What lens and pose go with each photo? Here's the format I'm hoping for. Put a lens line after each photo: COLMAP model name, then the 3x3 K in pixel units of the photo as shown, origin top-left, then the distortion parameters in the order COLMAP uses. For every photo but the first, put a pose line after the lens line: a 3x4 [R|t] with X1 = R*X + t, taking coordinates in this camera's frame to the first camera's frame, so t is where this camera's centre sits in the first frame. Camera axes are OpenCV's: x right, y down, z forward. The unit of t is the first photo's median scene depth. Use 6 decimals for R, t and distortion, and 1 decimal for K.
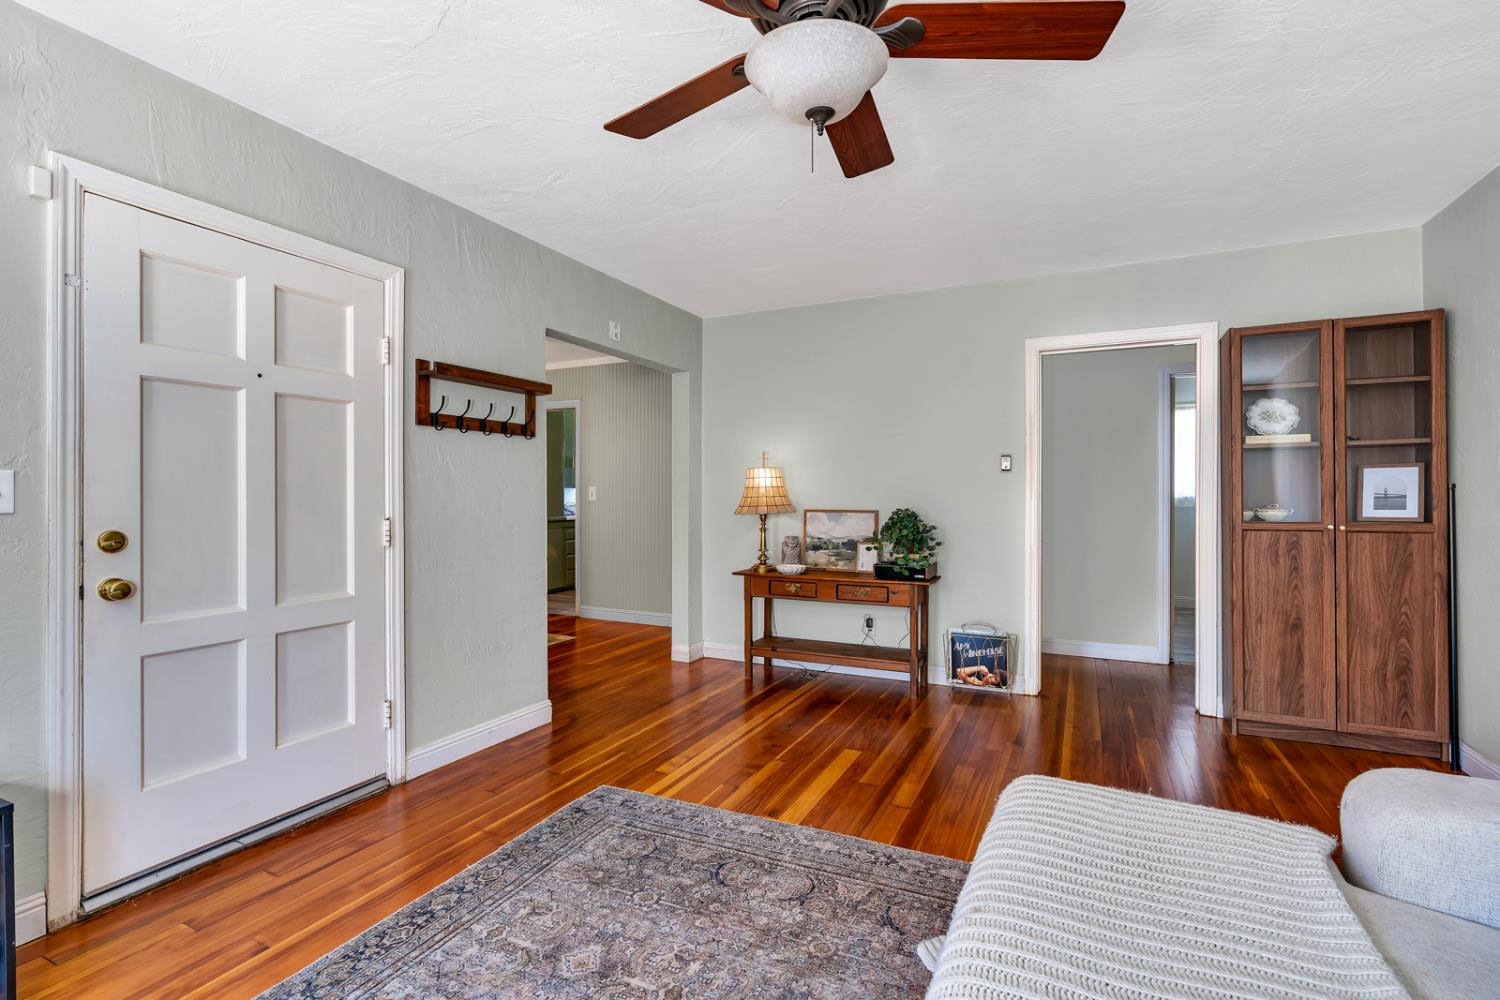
lens RADIAL K [[683.1, 0, 758.7], [0, 683.1, 496.4], [0, 0, 1]] dist [-0.003729, 0.000195]
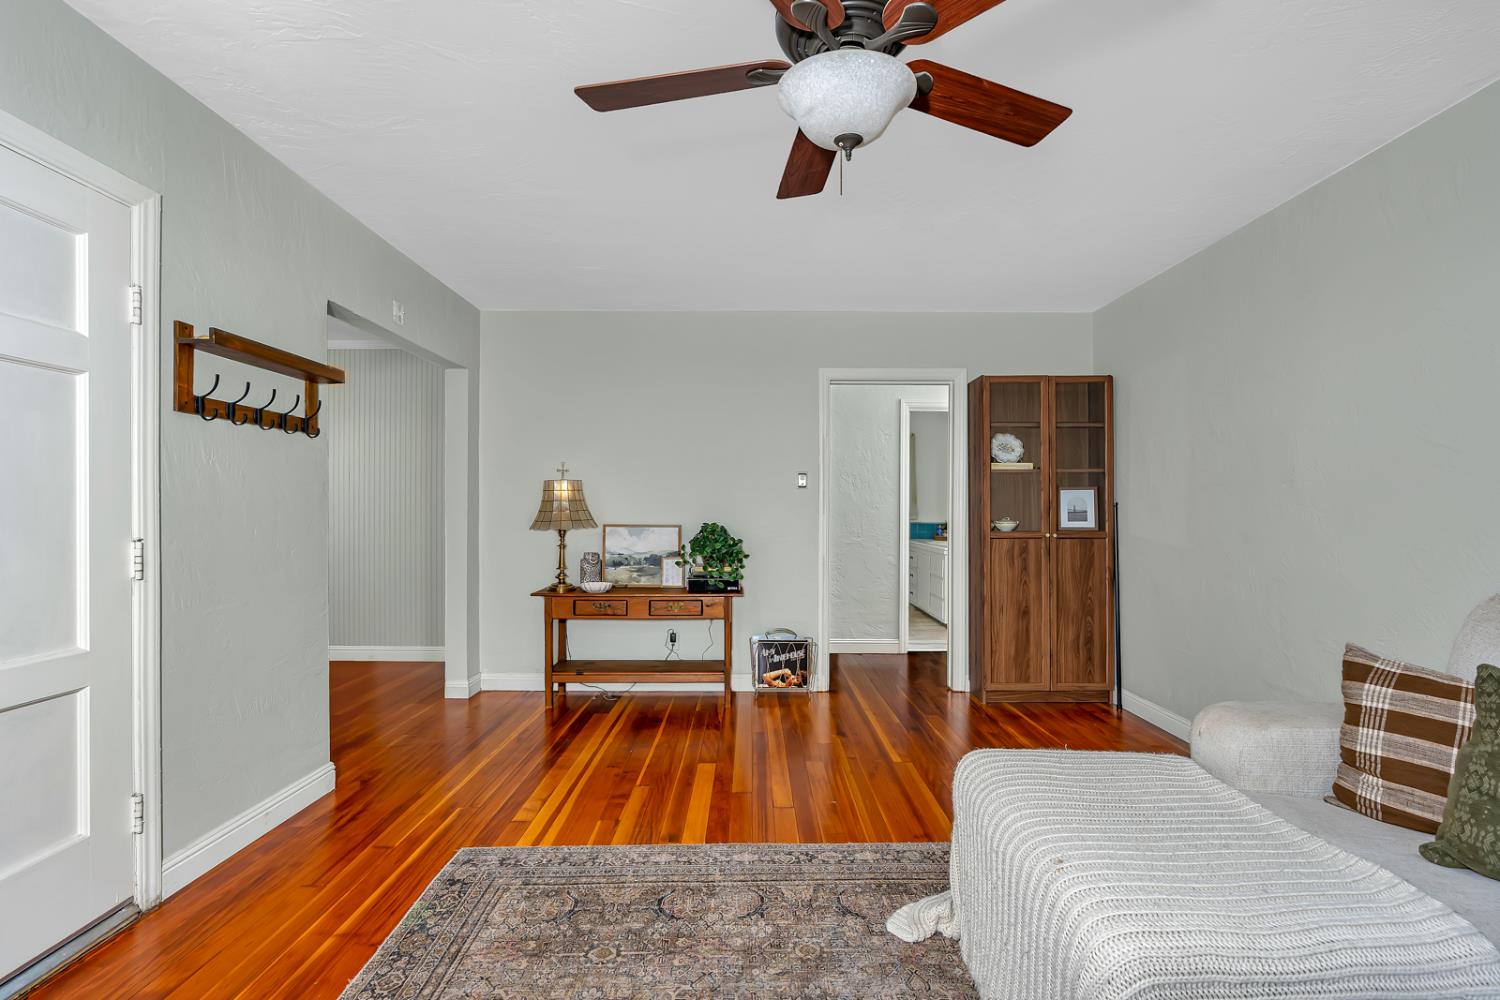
lens RADIAL K [[691.1, 0, 752.0], [0, 691.1, 512.5], [0, 0, 1]] dist [-0.000145, 0.000884]
pose [[0.899463, 0.001421, 0.436994, -0.252170], [-0.002056, 0.999997, 0.000979, 0.001778], [-0.436992, -0.001779, 0.899464, 0.059419]]
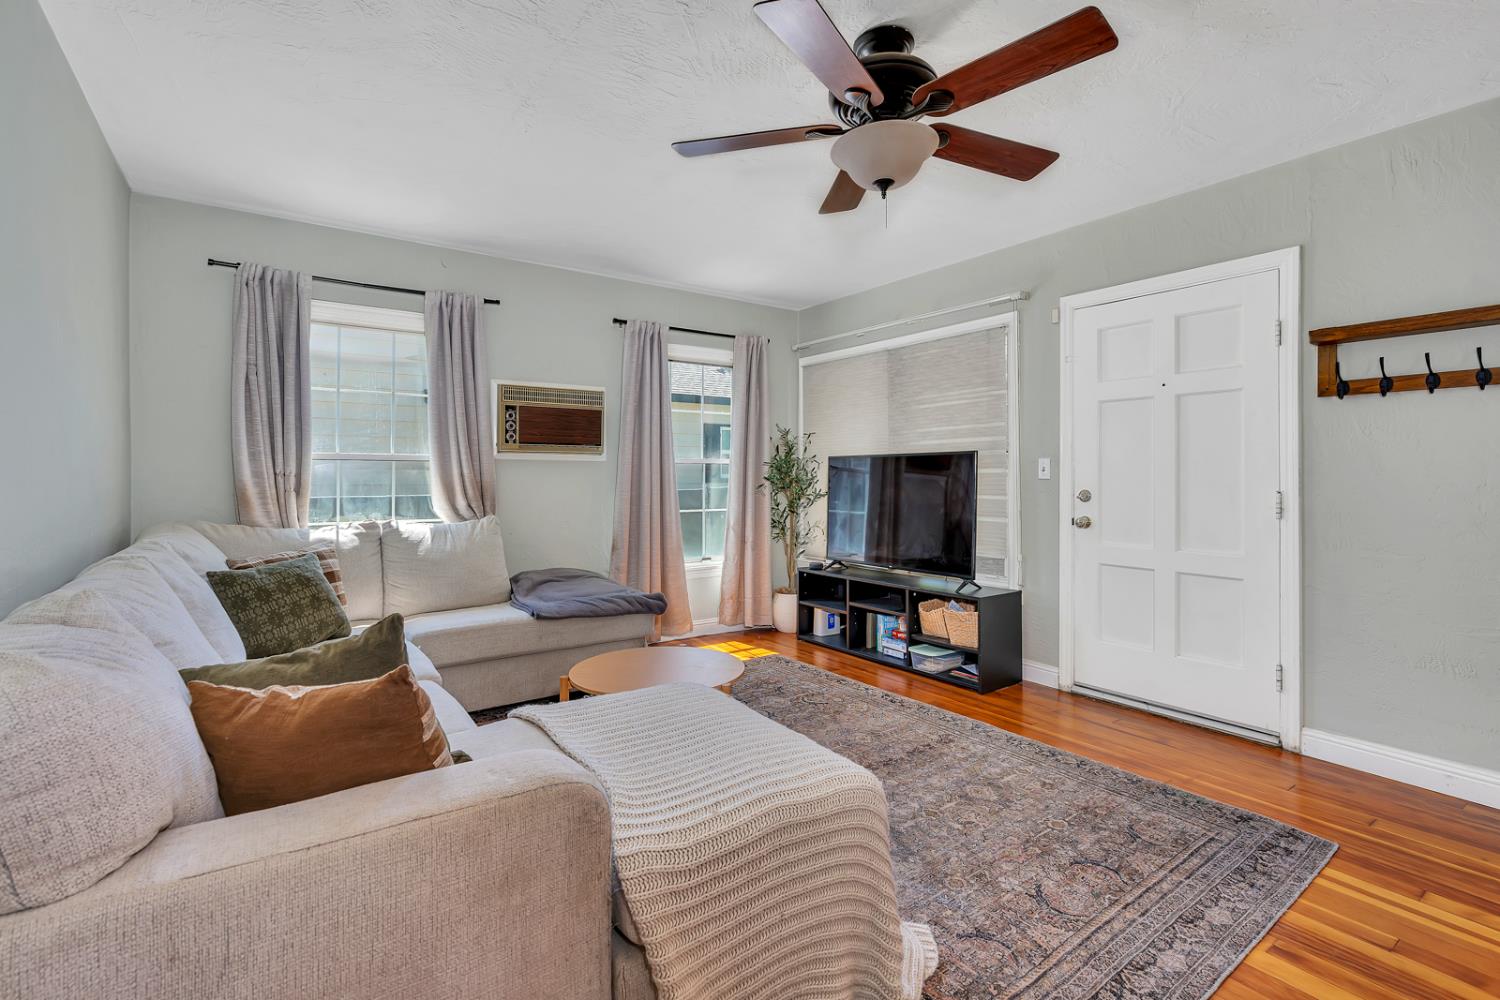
lens RADIAL K [[674.9, 0, 743.0], [0, 674.9, 471.8], [0, 0, 1]] dist [-0.002541, 0.000665]
pose [[-0.495768, 0.000364, -0.868455, 0.692317], [0.000155, 1.000000, 0.000330, 0.001002], [0.868455, 0.000029, -0.495768, 0.714381]]
